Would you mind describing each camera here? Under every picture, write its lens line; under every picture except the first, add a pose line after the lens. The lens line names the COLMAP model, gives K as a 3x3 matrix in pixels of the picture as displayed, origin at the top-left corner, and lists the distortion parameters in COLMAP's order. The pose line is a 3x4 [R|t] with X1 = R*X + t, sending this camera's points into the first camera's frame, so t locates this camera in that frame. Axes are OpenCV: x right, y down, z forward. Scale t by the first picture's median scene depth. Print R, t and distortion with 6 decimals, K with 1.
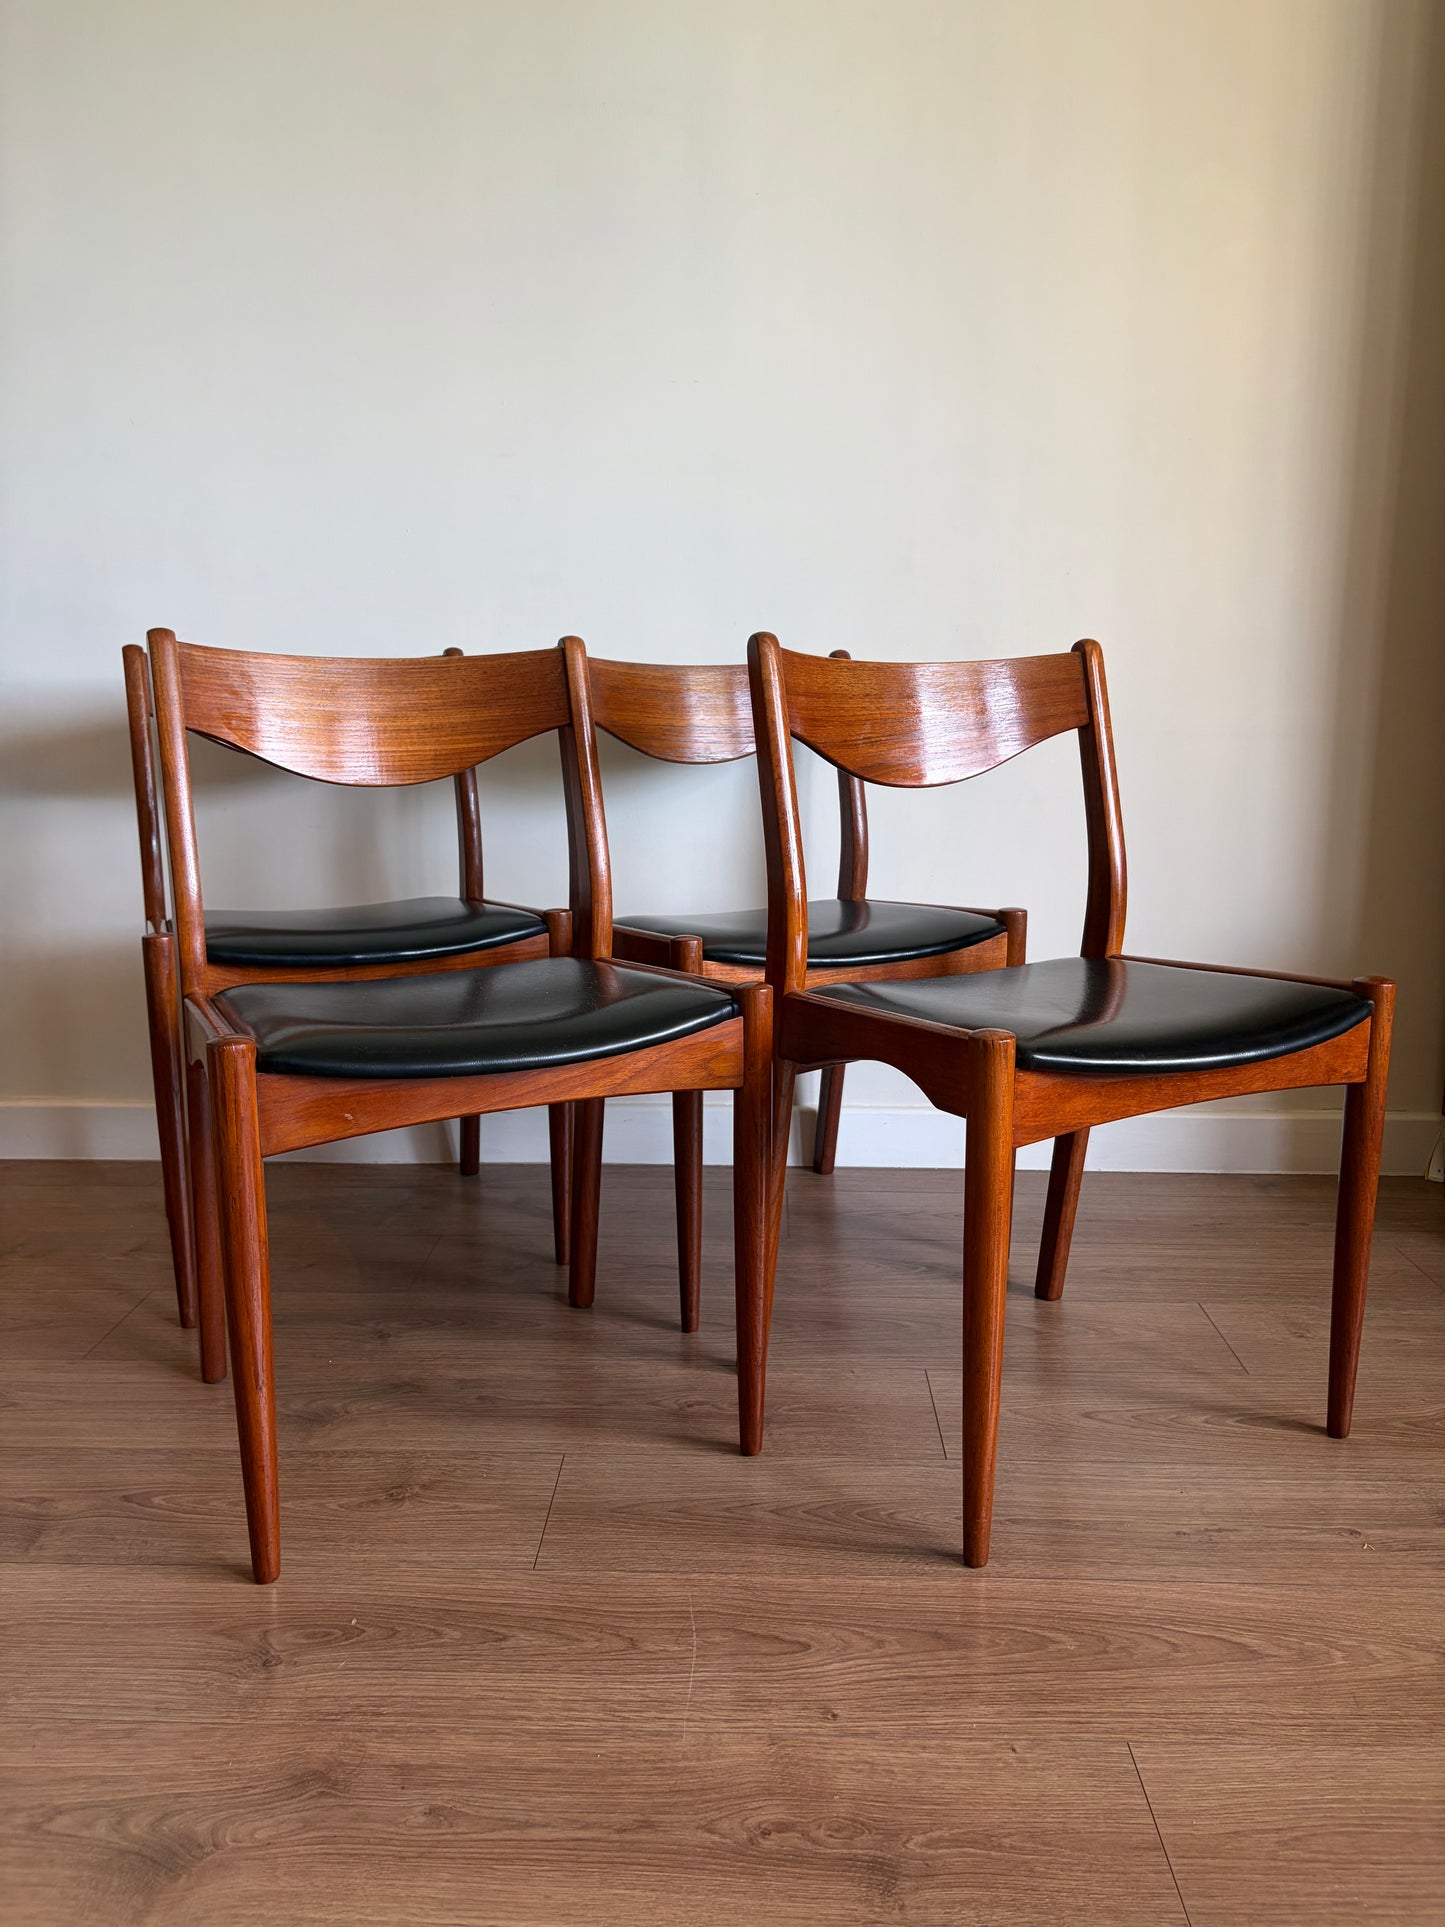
lens RADIAL K [[1476.0, 0, 728.2], [0, 1476.0, 980.5], [0, 0, 1]] dist [0.058149, -0.083234]
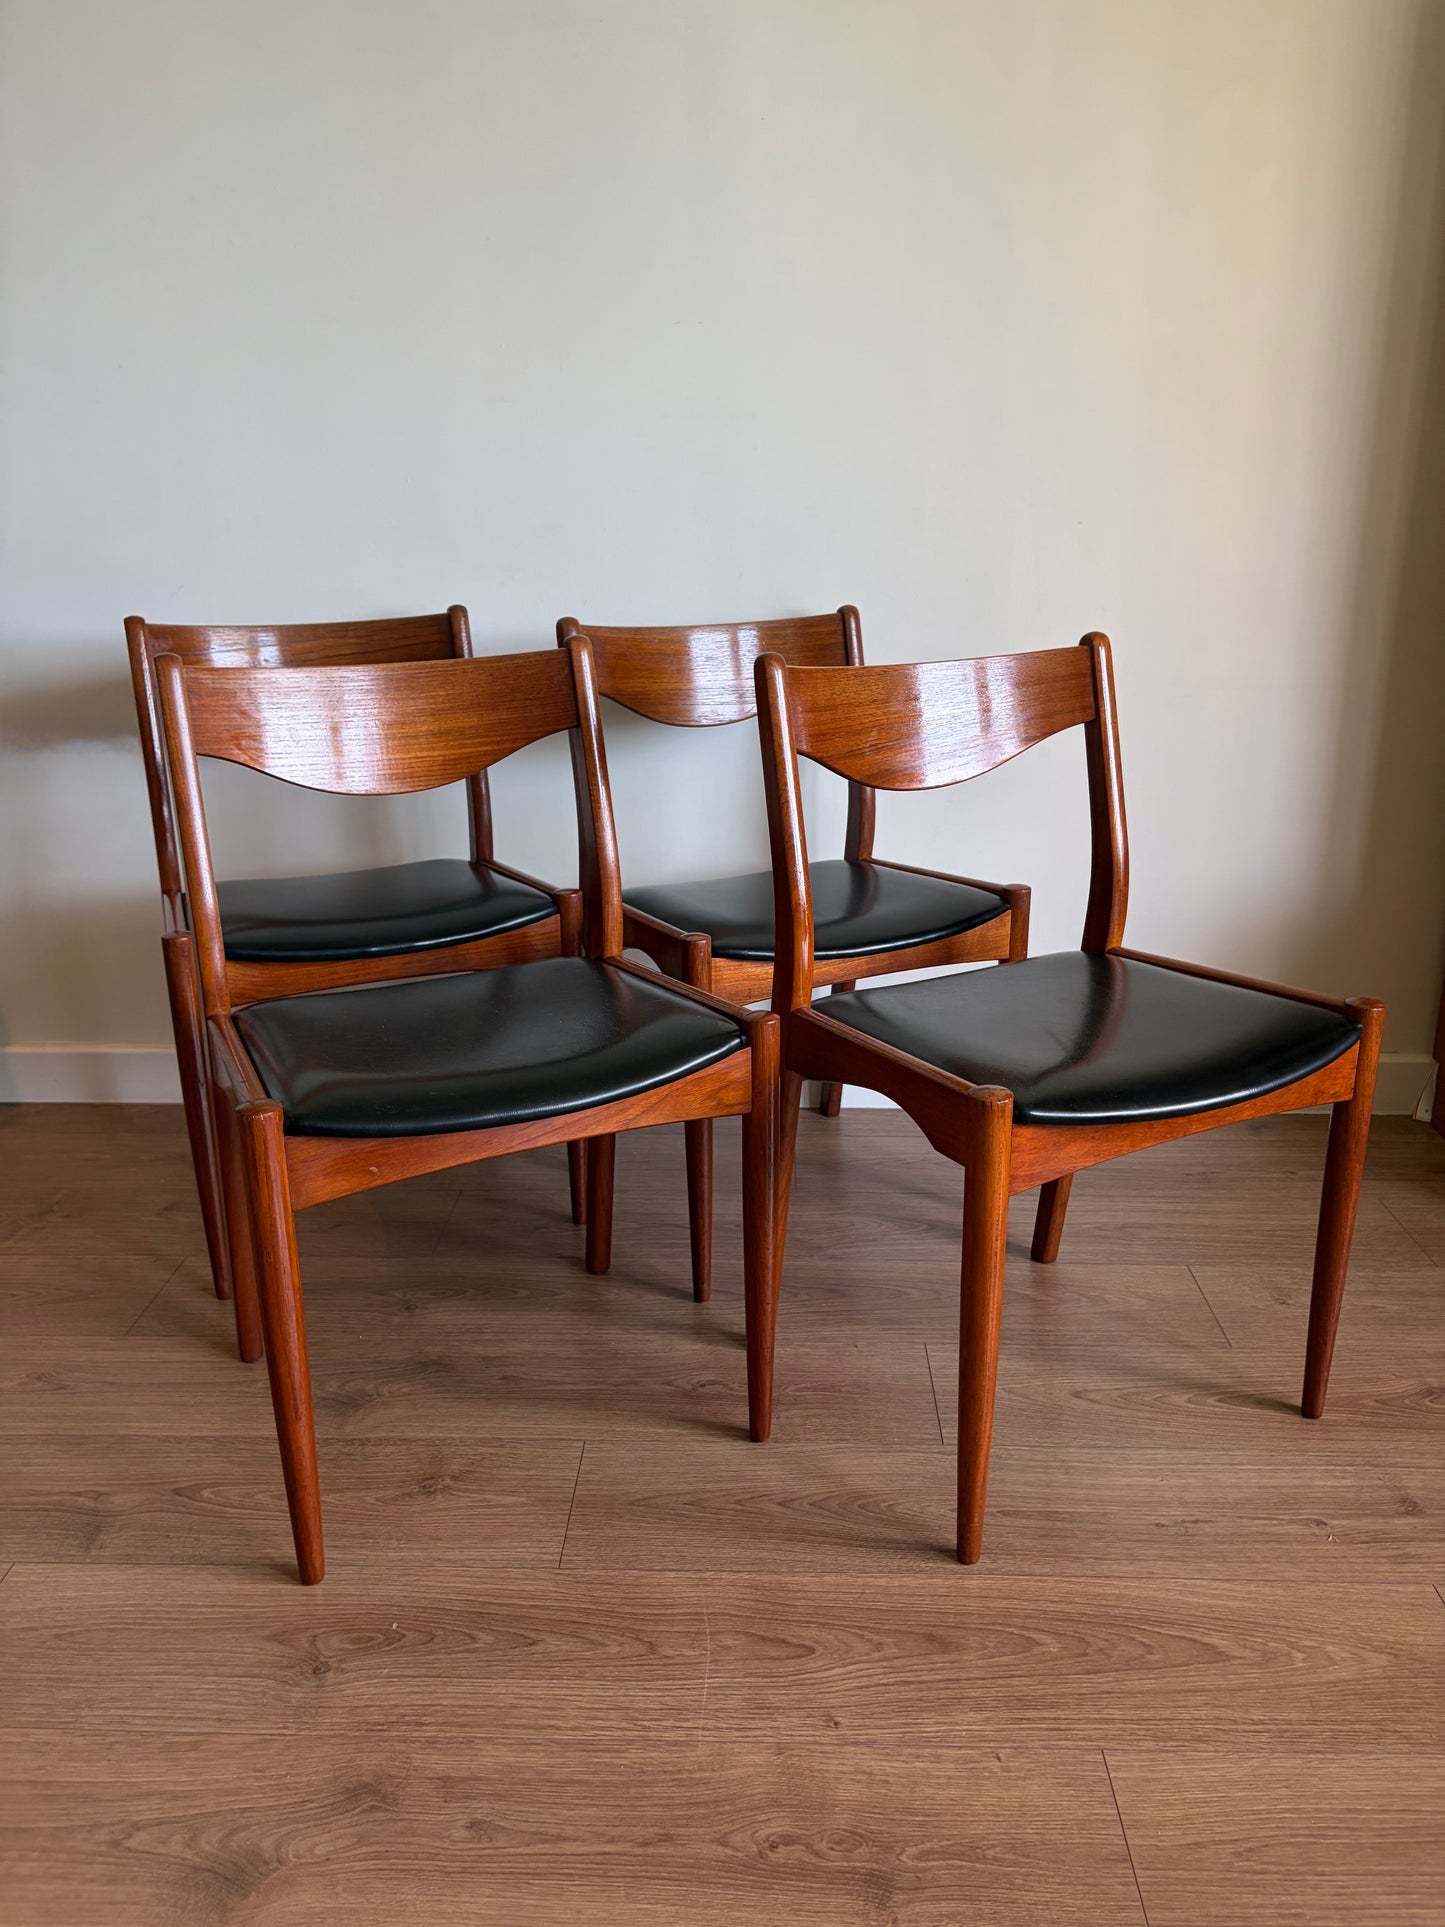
lens RADIAL K [[1476.0, 0, 738.5], [0, 1476.0, 983.0], [0, 0, 1]] dist [0.058149, -0.083234]
pose [[0.999988, -0.004917, 0.000439, 0.001148], [0.004828, 0.992733, 0.120239, -0.143881], [-0.001027, -0.120235, 0.992745, -0.019501]]
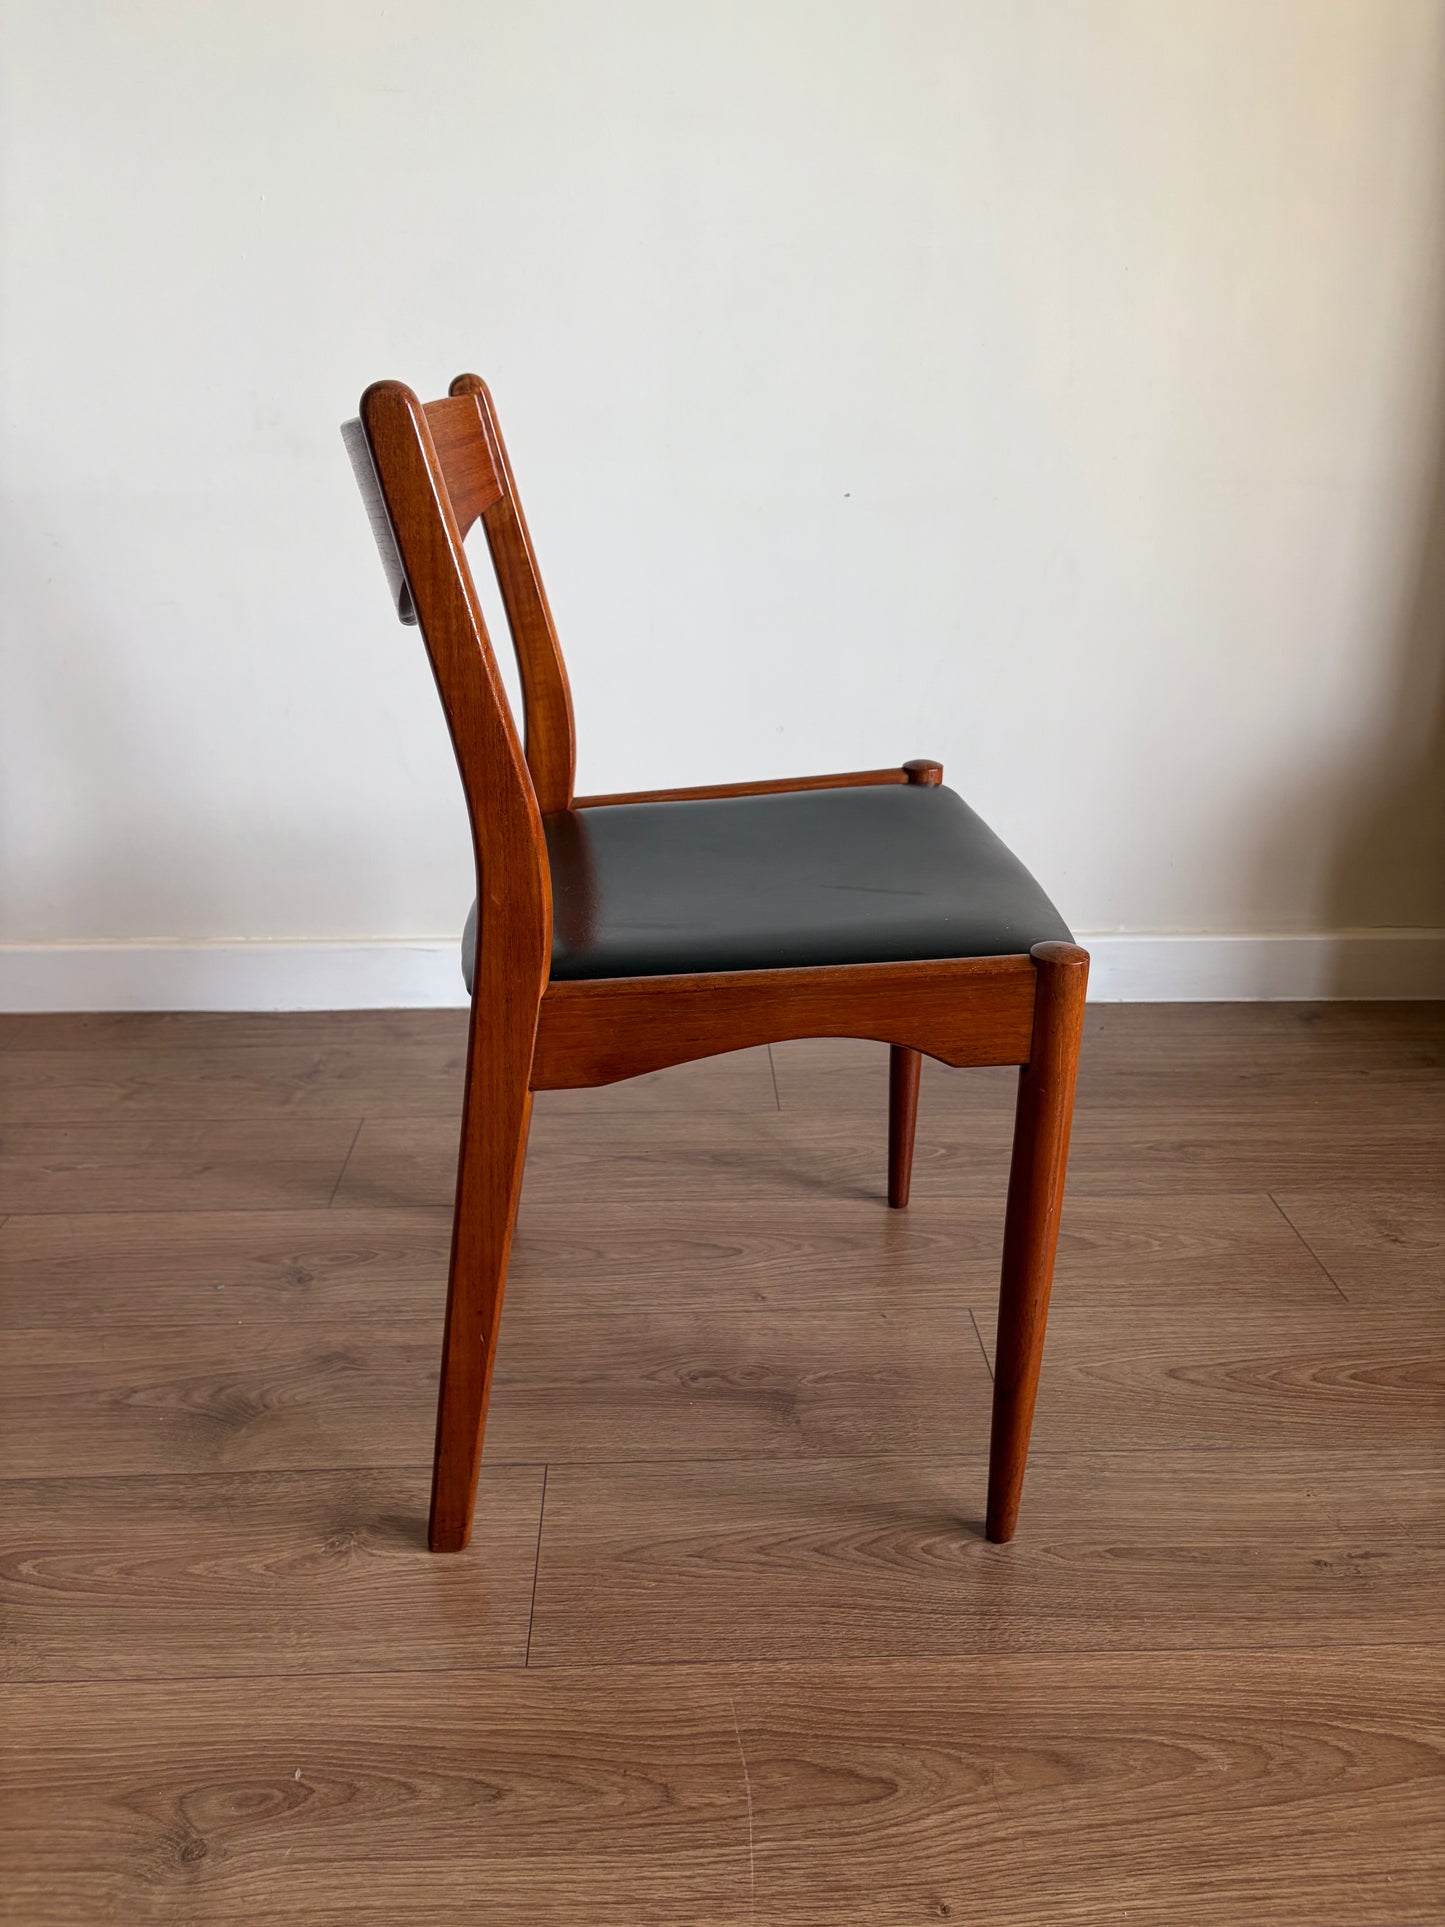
lens RADIAL K [[1476.0, 0, 725.9], [0, 1476.0, 974.9], [0, 0, 1]] dist [0.058149, -0.083234]
pose [[0.997608, -0.022033, 0.065520, -0.064555], [0.008629, 0.980123, 0.198201, -0.105036], [-0.068585, -0.197162, 0.977969, 0.279458]]
